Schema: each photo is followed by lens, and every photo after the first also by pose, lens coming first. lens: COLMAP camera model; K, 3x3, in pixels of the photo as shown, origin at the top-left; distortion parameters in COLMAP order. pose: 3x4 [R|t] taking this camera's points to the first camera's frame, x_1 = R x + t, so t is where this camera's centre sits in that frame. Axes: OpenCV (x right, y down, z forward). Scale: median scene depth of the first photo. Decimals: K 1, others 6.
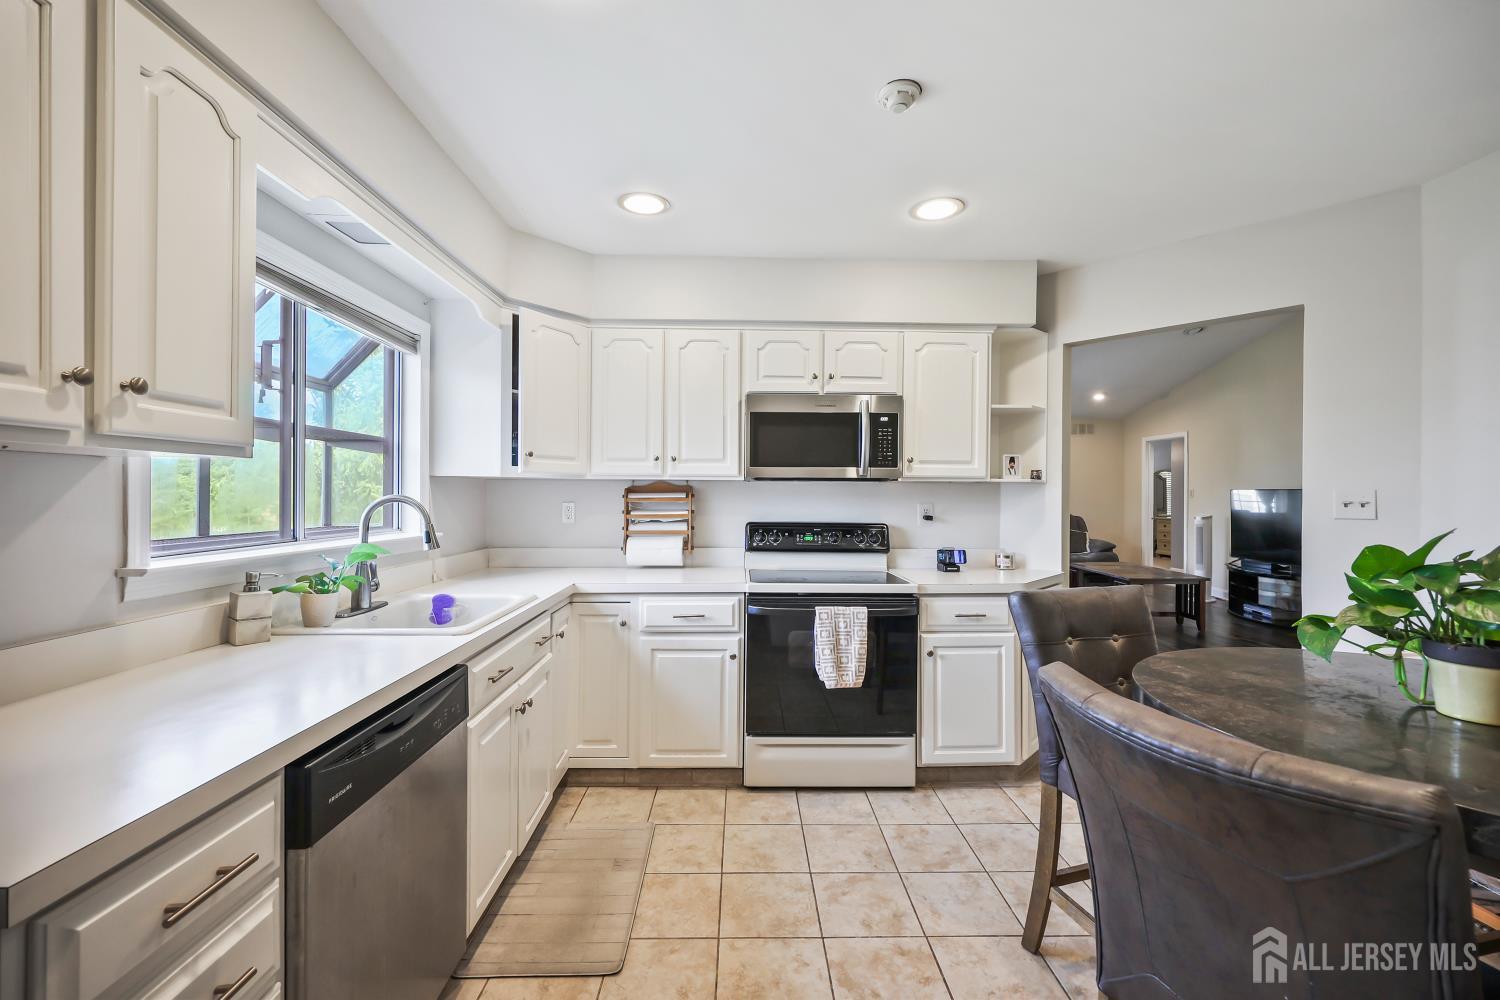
lens RADIAL K [[620.1, 0, 744.9], [0, 620.1, 487.0], [0, 0, 1]] dist [0.002150, 0.000061]
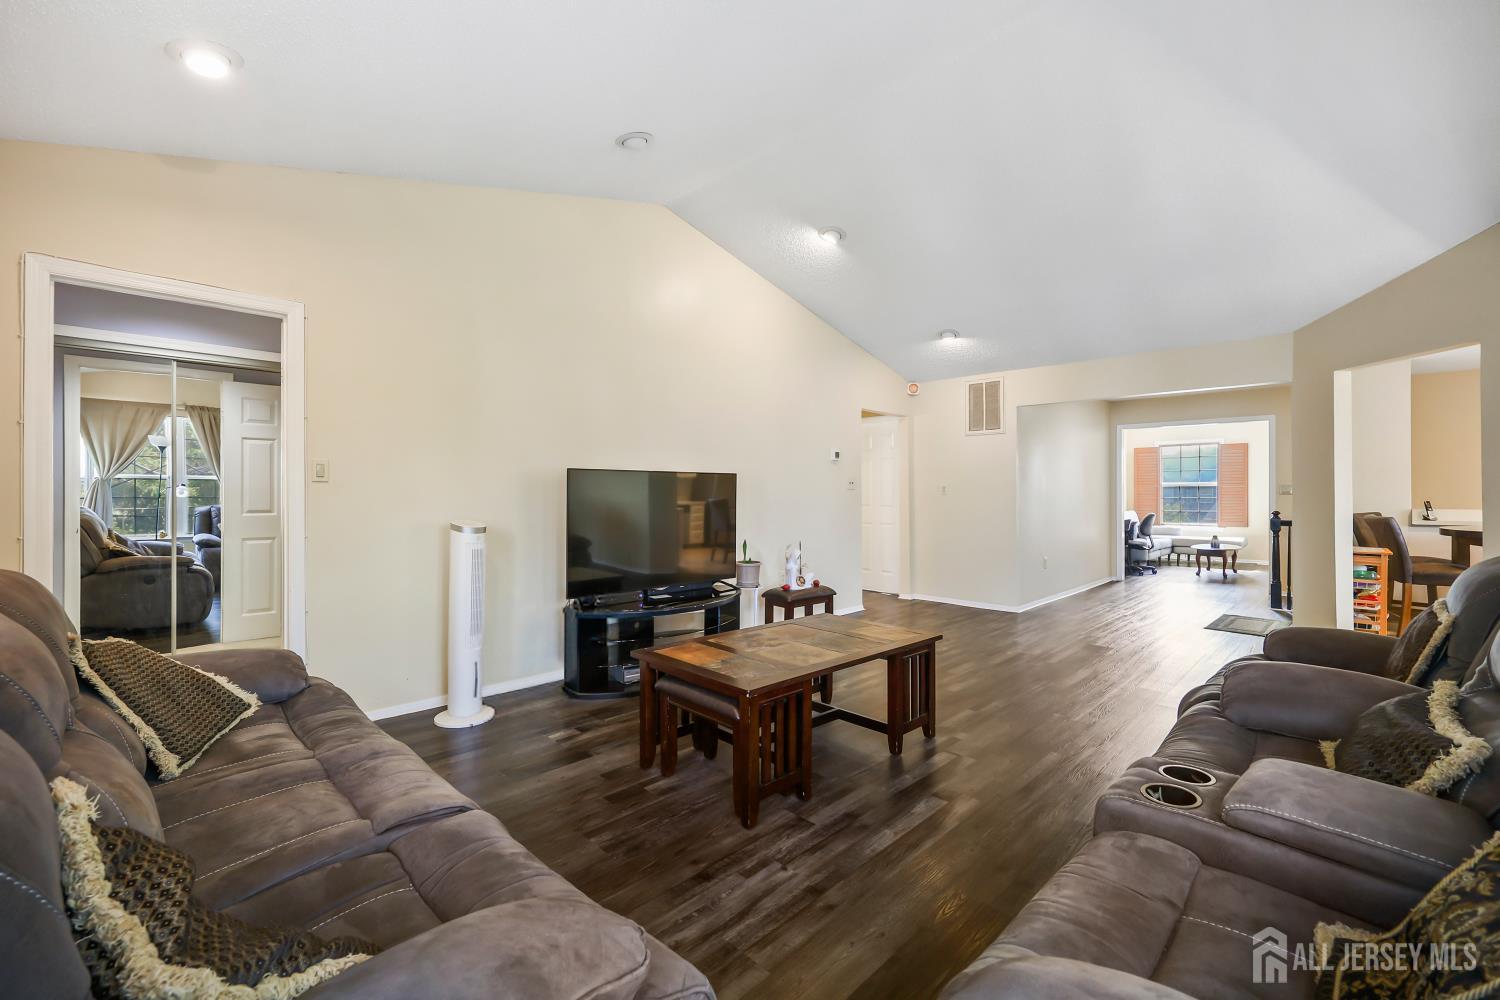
lens RADIAL K [[620.1, 0, 760.8], [0, 620.1, 492.6], [0, 0, 1]] dist [0.002150, 0.000061]
pose [[-0.705666, -0.002928, 0.708538, 0.334894], [-0.006772, 0.999974, -0.002612, 0.026535], [-0.708512, -0.006642, -0.705668, 1.383512]]
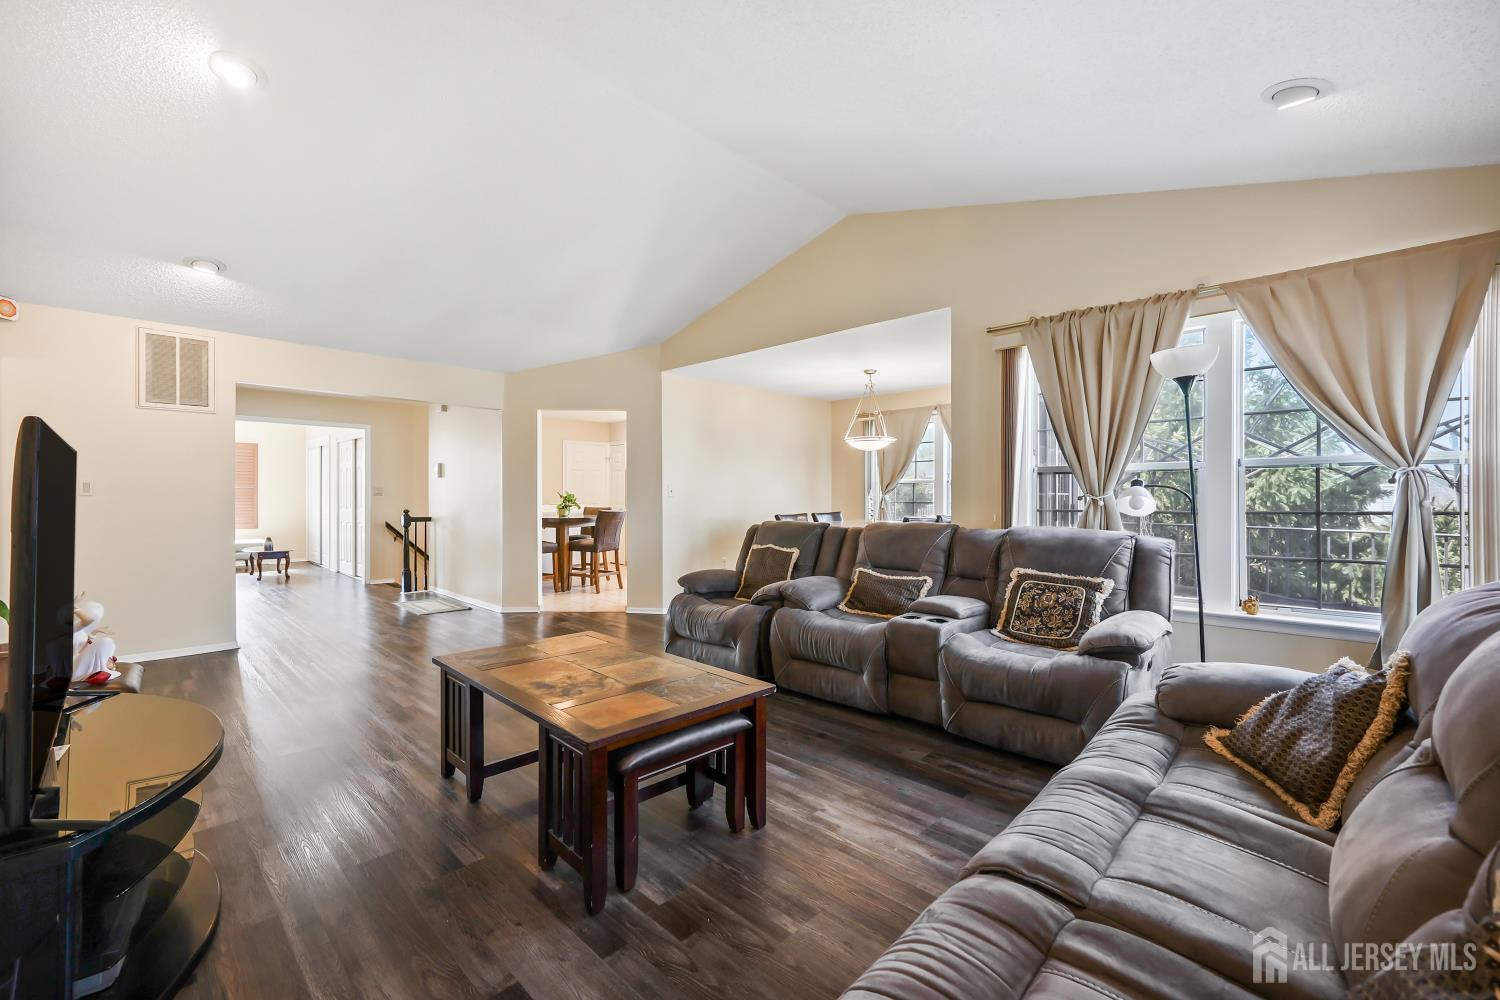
lens RADIAL K [[620.1, 0, 752.5], [0, 620.1, 497.0], [0, 0, 1]] dist [0.002150, 0.000061]
pose [[-0.707727, -0.002088, -0.706483, 0.846920], [0.000556, 0.999994, -0.003512, 0.029303], [0.706486, -0.002878, -0.707721, 1.386721]]
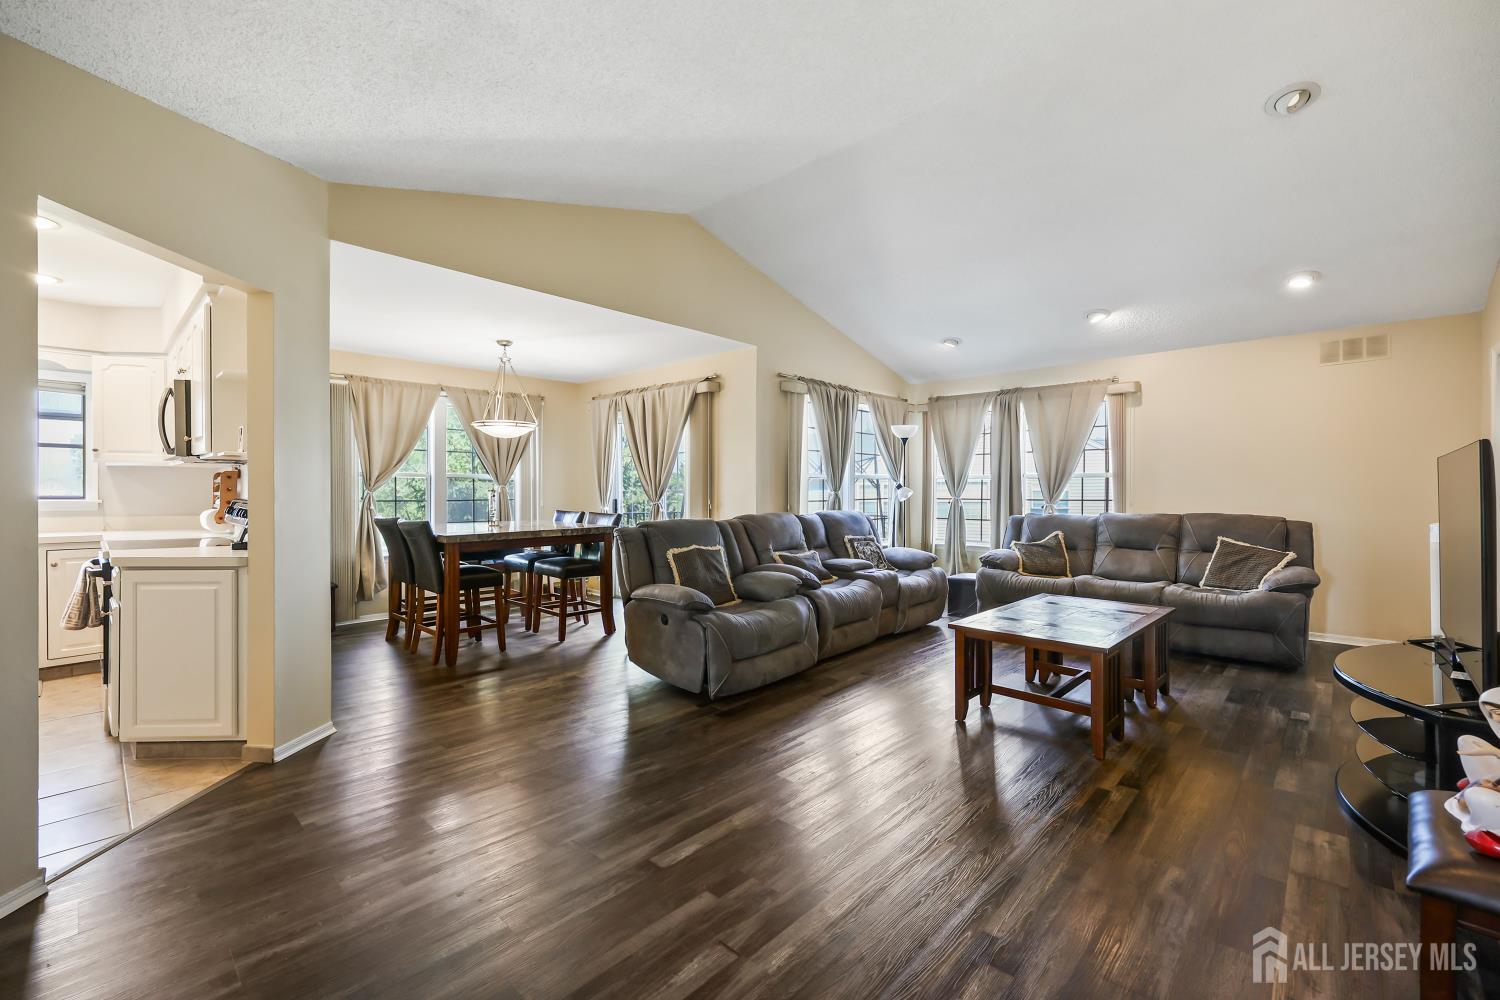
lens RADIAL K [[620.1, 0, 741.1], [0, 620.1, 489.5], [0, 0, 1]] dist [0.002150, 0.000061]
pose [[0.709007, -0.005797, -0.705177, 0.826778], [0.007465, 0.999972, -0.000714, 0.025058], [0.705162, -0.004758, 0.709031, 0.450629]]
